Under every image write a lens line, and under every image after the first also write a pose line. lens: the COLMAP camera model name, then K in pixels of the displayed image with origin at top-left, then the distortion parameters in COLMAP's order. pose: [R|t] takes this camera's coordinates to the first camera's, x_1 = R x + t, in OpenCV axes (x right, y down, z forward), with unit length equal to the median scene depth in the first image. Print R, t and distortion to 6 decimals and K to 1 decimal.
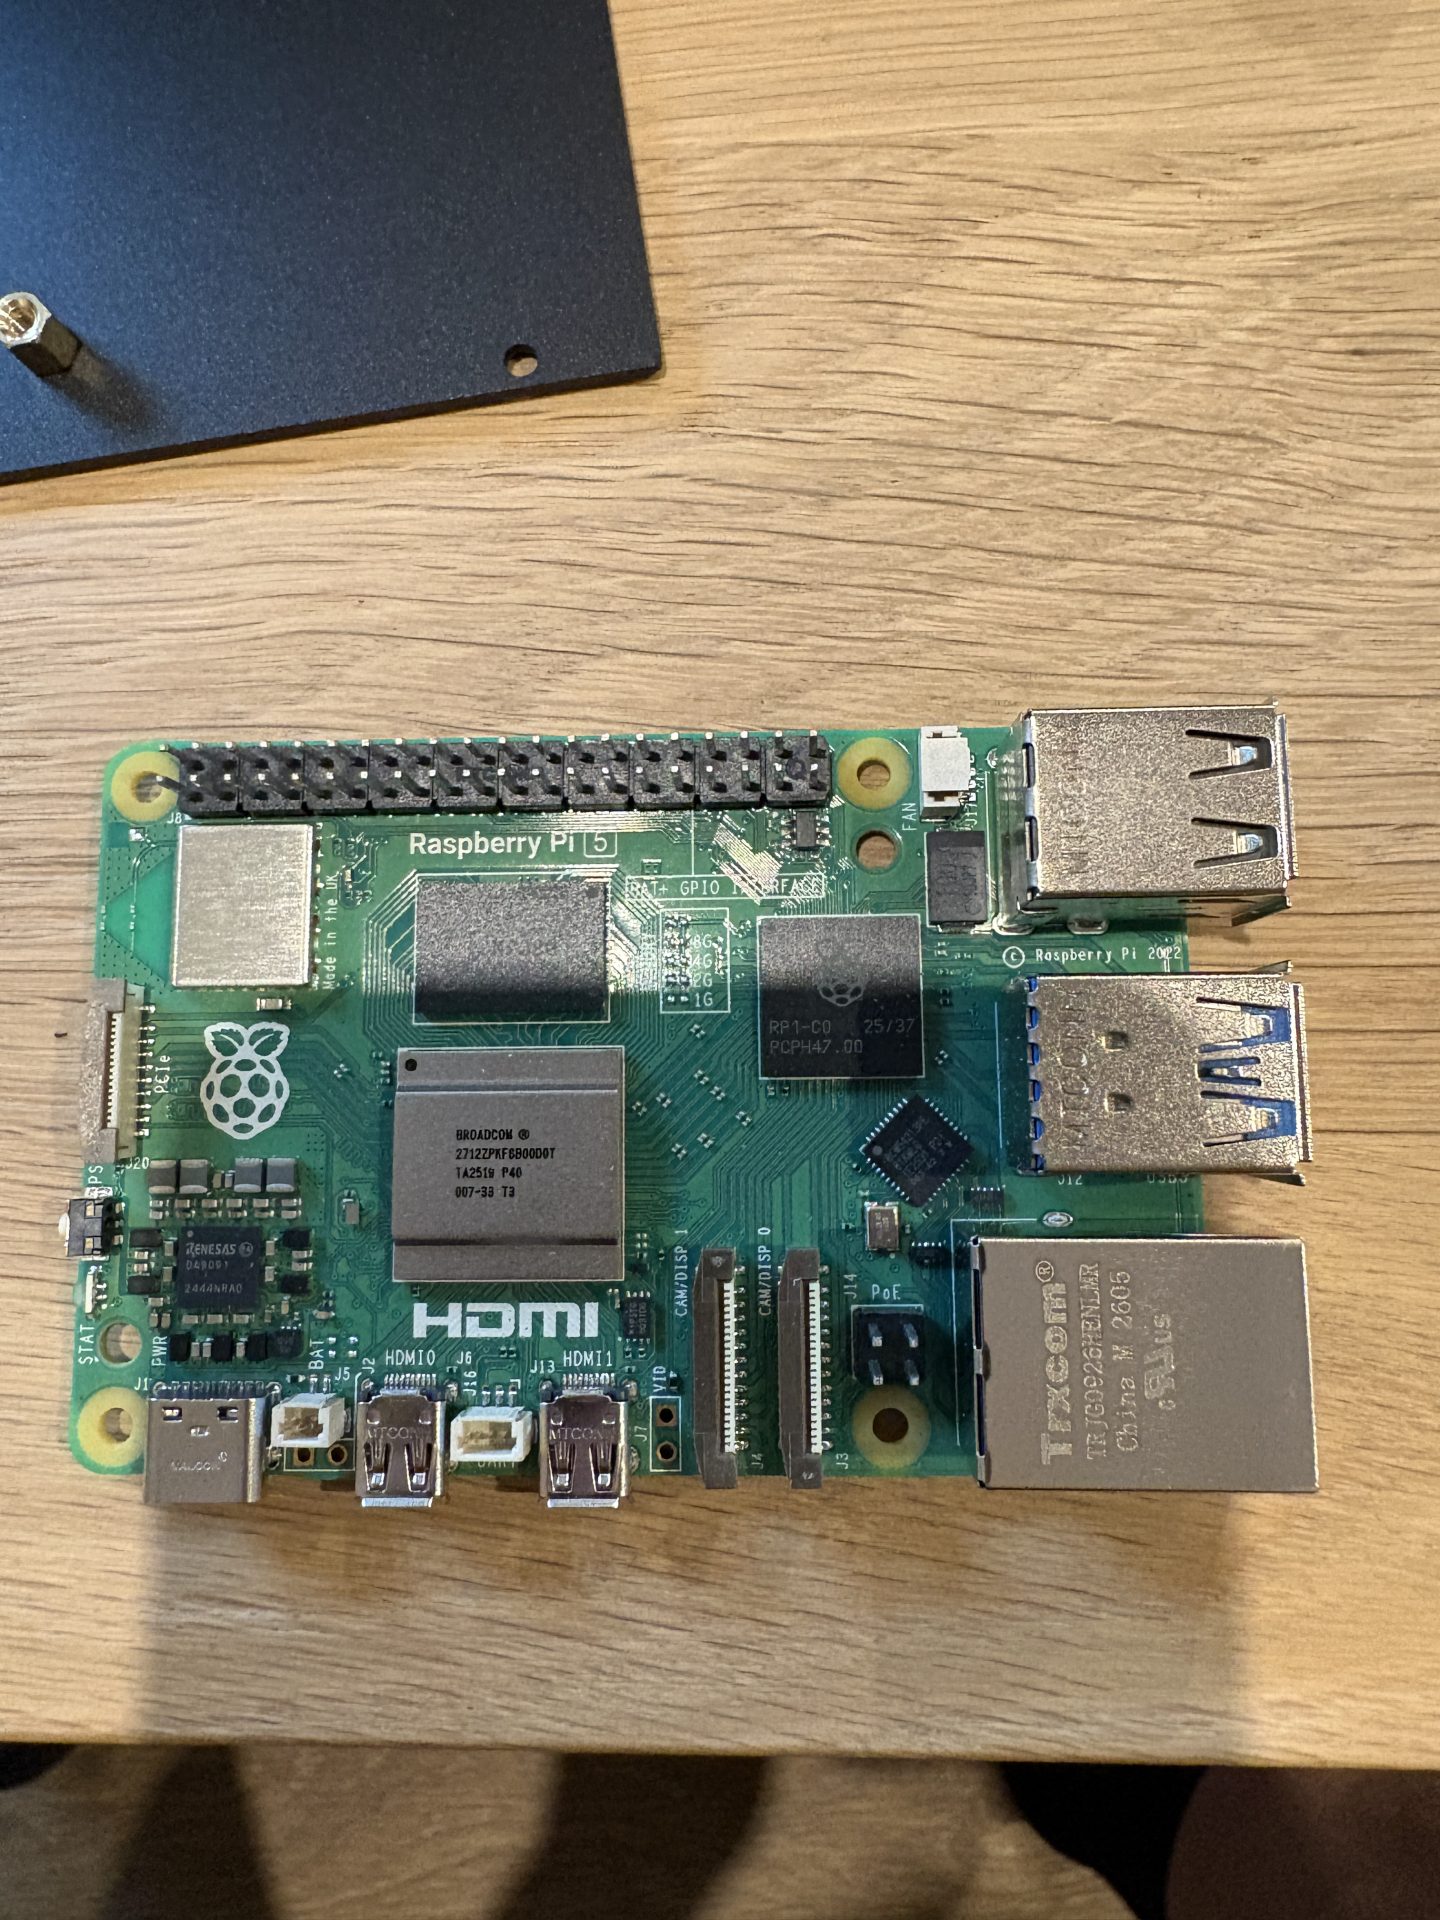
lens RADIAL K [[1435.8, 0, 731.9], [0, 1435.8, 884.3], [0, 0, 1]] dist [-0.001949, -0.002268]
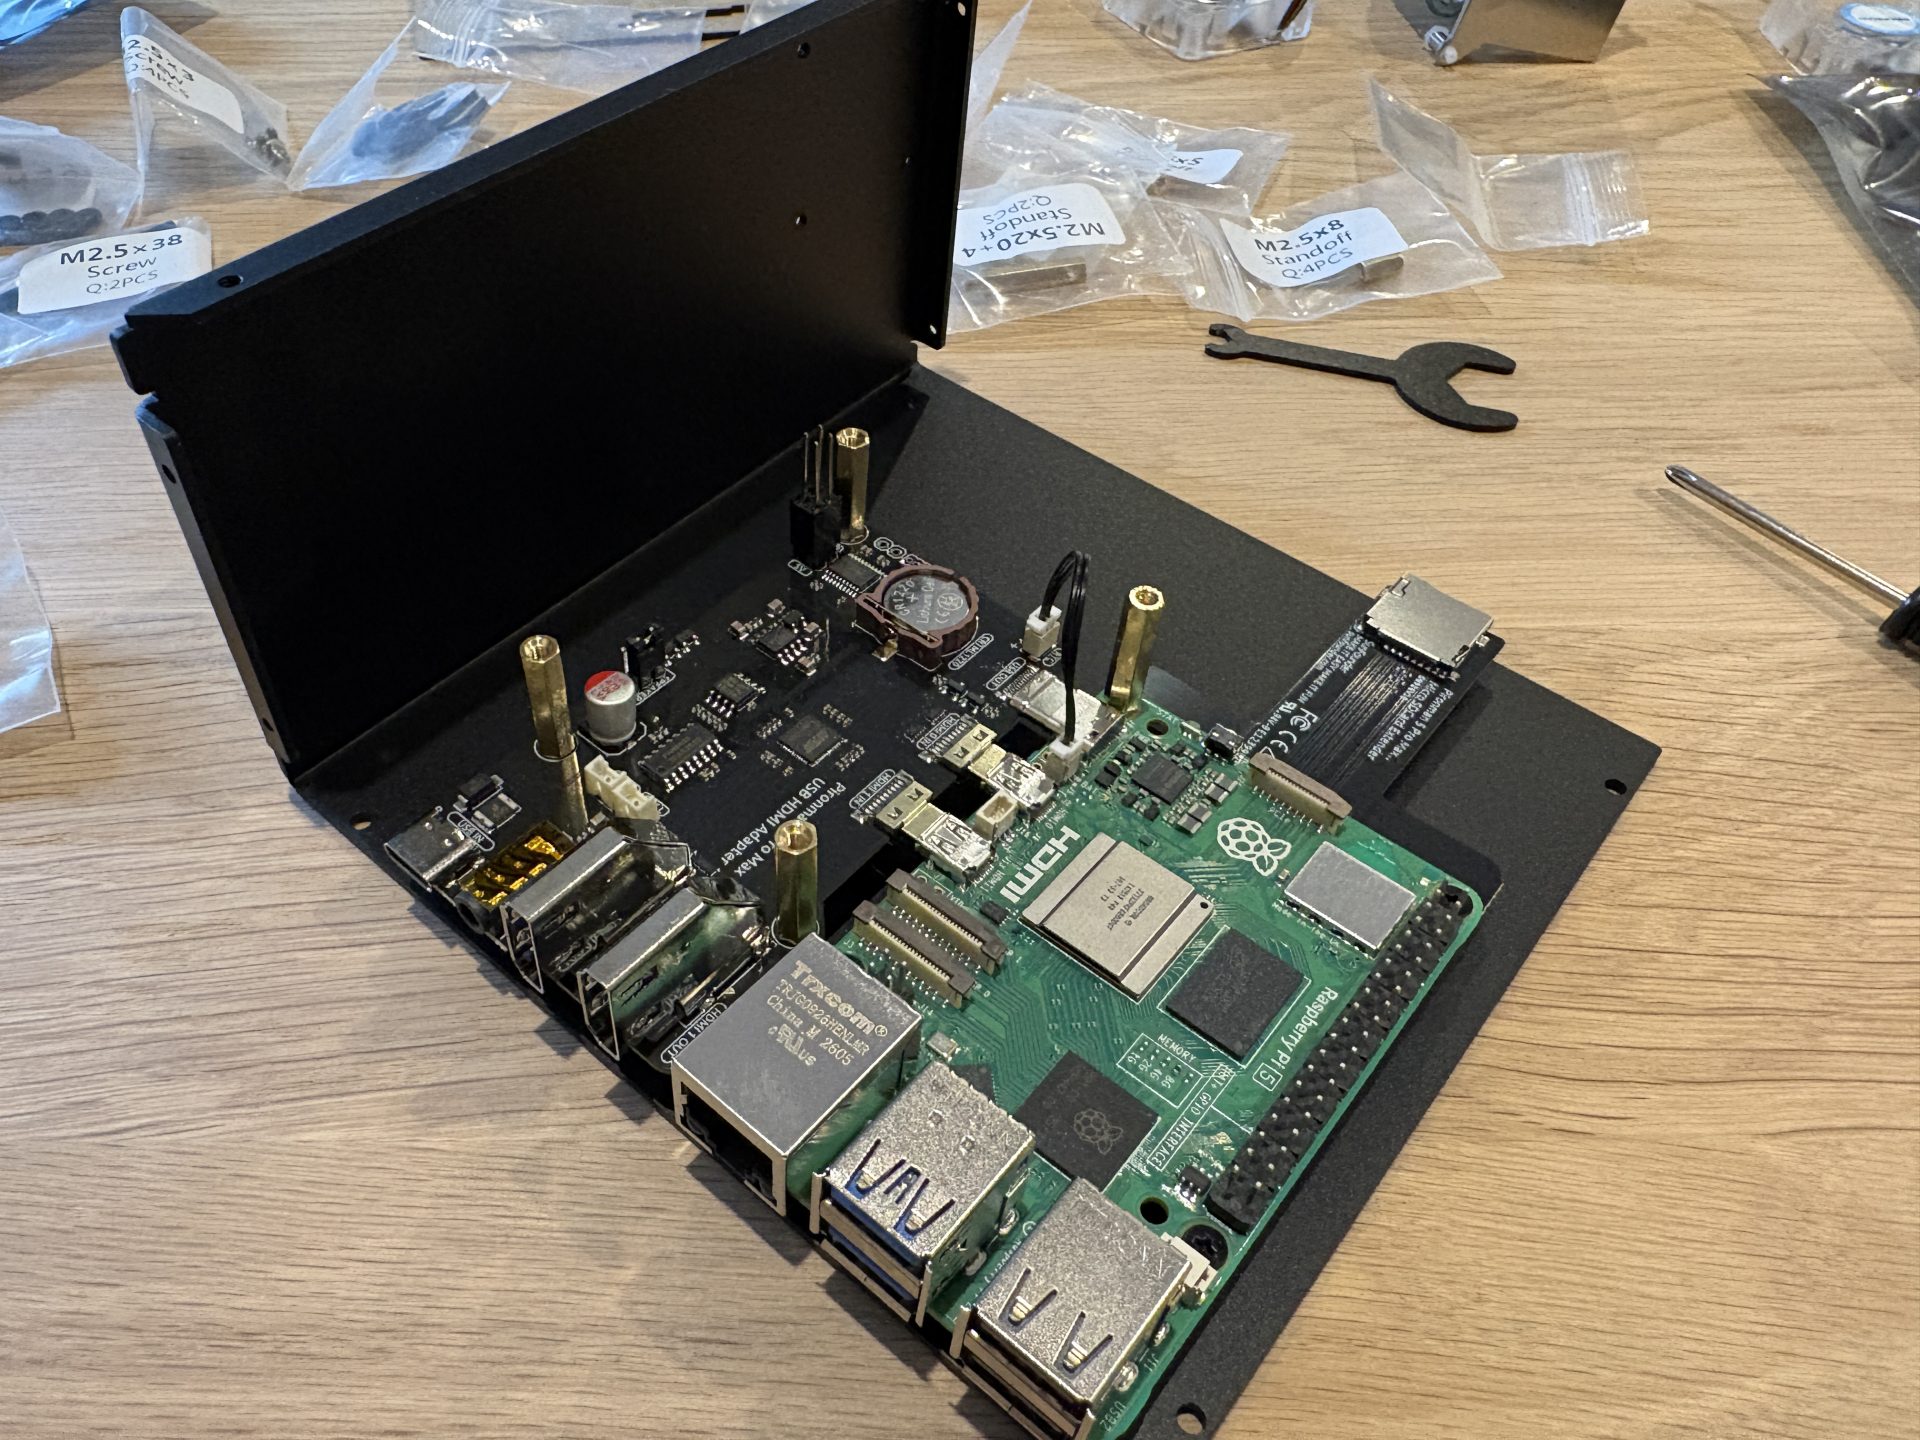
lens RADIAL K [[1435.8, 0, 860.5], [0, 1435.8, 727.3], [0, 0, 1]] dist [-0.001949, -0.002268]
pose [[-0.659679, 0.575206, -0.483696, 0.681002], [-0.744446, -0.411852, 0.525527, -0.343946], [0.103075, 0.706764, 0.699900, -0.293080]]
